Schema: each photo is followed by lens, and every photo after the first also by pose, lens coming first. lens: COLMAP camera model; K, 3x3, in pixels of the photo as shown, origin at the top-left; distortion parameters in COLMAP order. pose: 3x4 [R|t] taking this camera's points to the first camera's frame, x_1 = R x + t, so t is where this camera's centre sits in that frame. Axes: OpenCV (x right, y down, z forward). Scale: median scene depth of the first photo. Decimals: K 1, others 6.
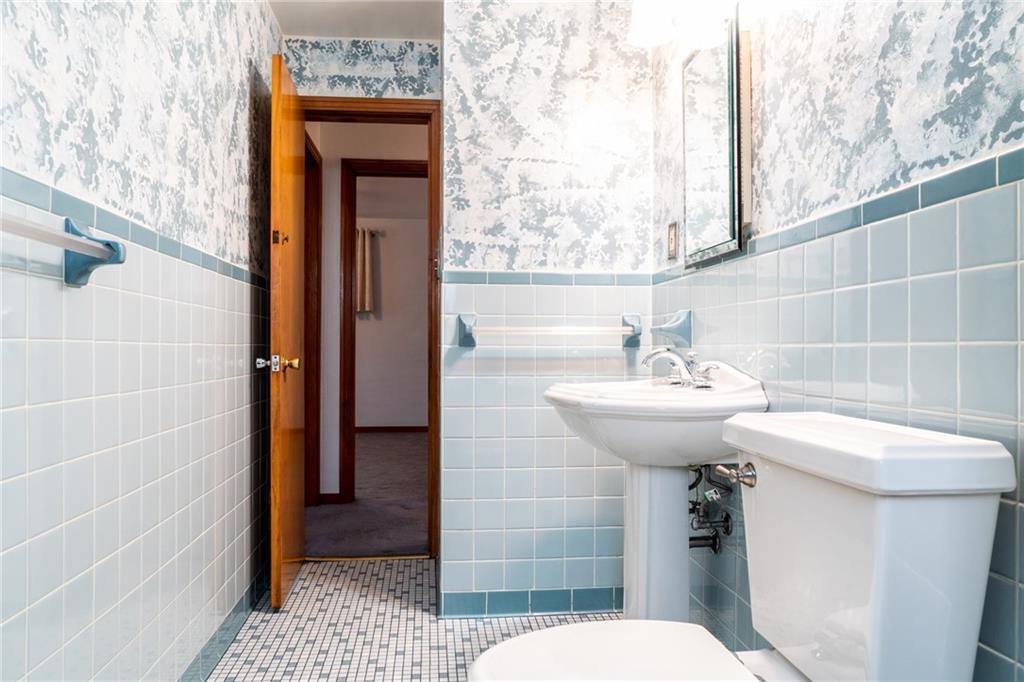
lens RADIAL K [[711.3, 0, 507.3], [0, 711.3, 340.0], [0, 0, 1]] dist [-0.017033, 0.009471]
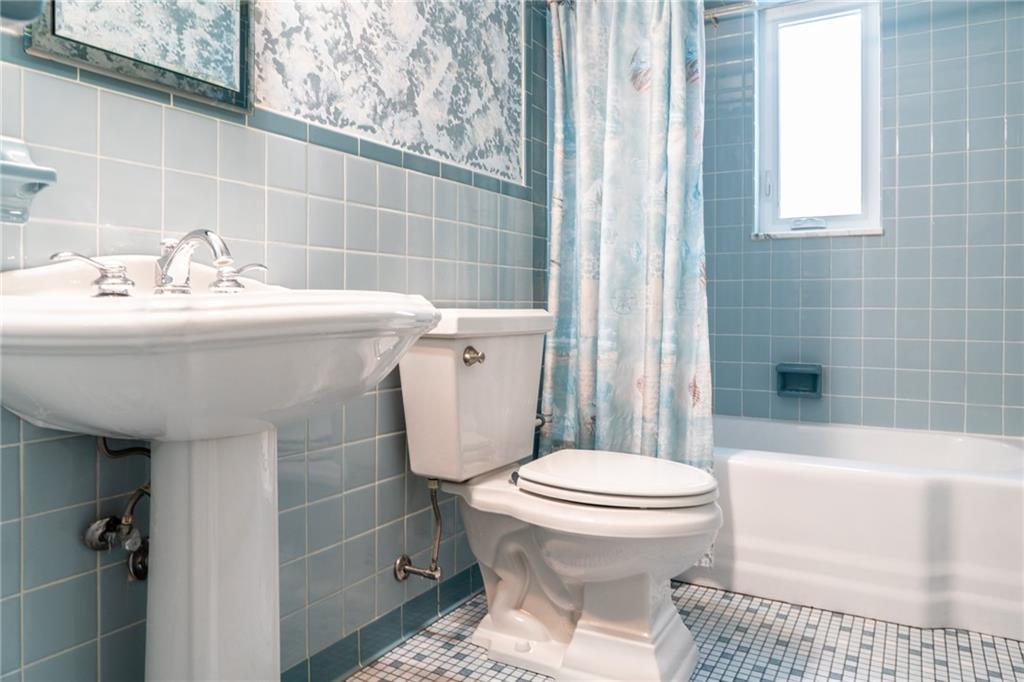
lens RADIAL K [[711.3, 0, 506.2], [0, 711.3, 331.4], [0, 0, 1]] dist [-0.017033, 0.009471]
pose [[-0.803724, -0.004967, 0.594982, -0.470544], [0.005011, 0.999873, 0.015116, 0.133187], [-0.594981, 0.015130, -0.803597, 1.999794]]
